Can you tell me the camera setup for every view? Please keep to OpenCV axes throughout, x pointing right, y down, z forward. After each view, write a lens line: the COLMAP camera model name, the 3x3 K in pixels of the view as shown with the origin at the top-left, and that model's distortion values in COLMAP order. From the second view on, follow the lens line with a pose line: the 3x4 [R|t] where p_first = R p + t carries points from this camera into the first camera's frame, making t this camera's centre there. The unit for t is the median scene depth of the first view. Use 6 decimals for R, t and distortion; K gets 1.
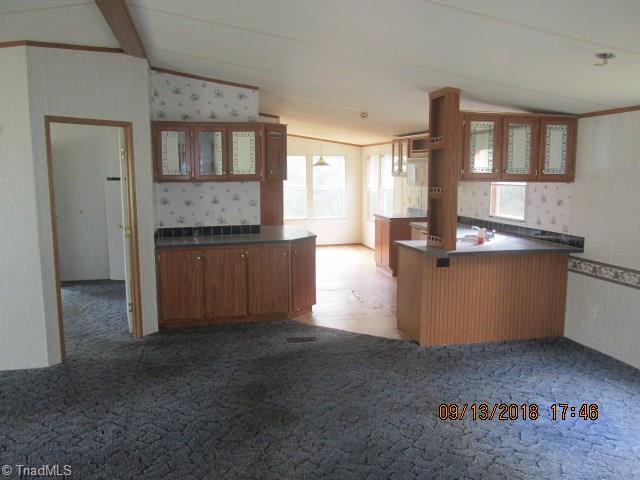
lens RADIAL K [[535.4, 0, 320.5], [0, 535.4, 239.2], [0, 0, 1]] dist [-0.016937, -0.000481]
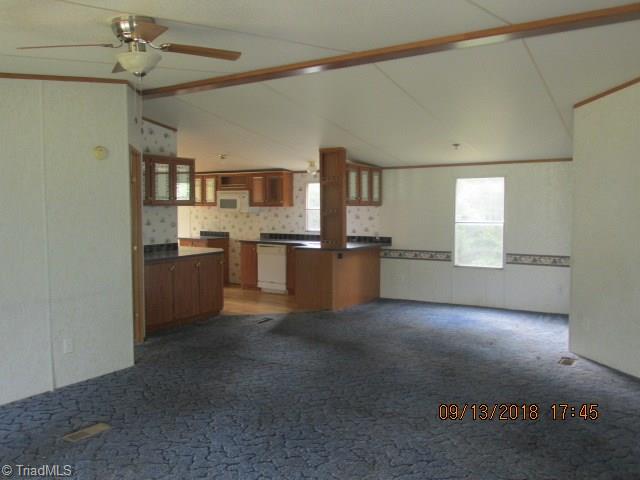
lens RADIAL K [[535.4, 0, 319.7], [0, 535.4, 237.2], [0, 0, 1]] dist [-0.016937, -0.000481]
pose [[0.713347, -0.037154, 0.699826, -0.903314], [0.087860, 0.995456, -0.036709, 0.040924], [-0.695282, 0.087673, 0.713370, -0.090391]]
